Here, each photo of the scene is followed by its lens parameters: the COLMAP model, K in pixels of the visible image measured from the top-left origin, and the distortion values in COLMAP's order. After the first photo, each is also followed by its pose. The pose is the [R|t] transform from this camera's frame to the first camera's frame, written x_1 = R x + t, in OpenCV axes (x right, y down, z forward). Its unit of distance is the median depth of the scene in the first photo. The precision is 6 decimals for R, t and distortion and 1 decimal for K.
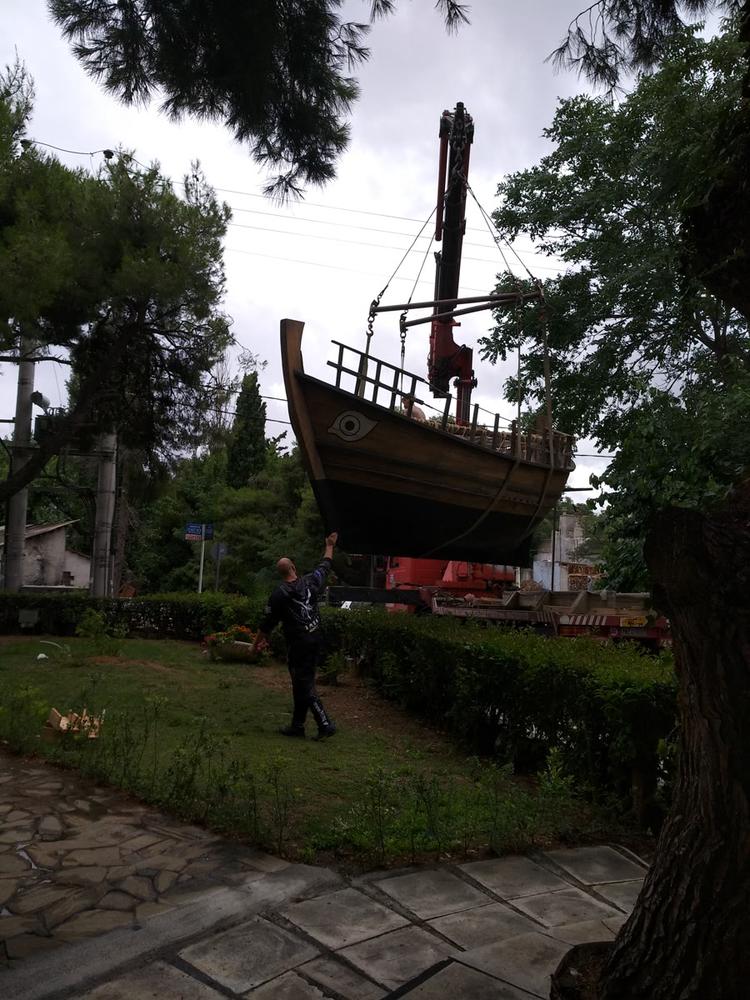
lens RADIAL K [[733.6, 0, 374.0], [0, 733.6, 525.6], [0, 0, 1]] dist [-0.109418, 0.155479]
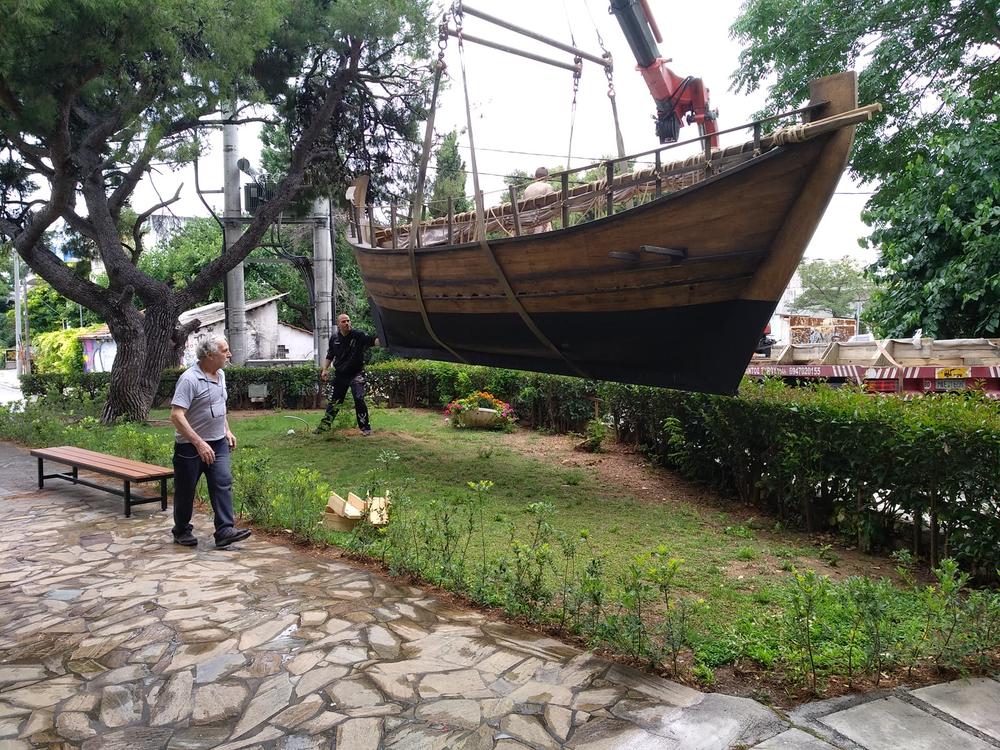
lens RADIAL K [[734.4, 0, 500.0], [0, 734.4, 375.0], [0, 0, 1]] dist [-0.014017, 0.000207]
pose [[0.994006, -0.035447, -0.103424, -0.072719], [0.047381, 0.992198, 0.115317, 0.007430], [0.098530, -0.119526, 0.987930, 0.071631]]
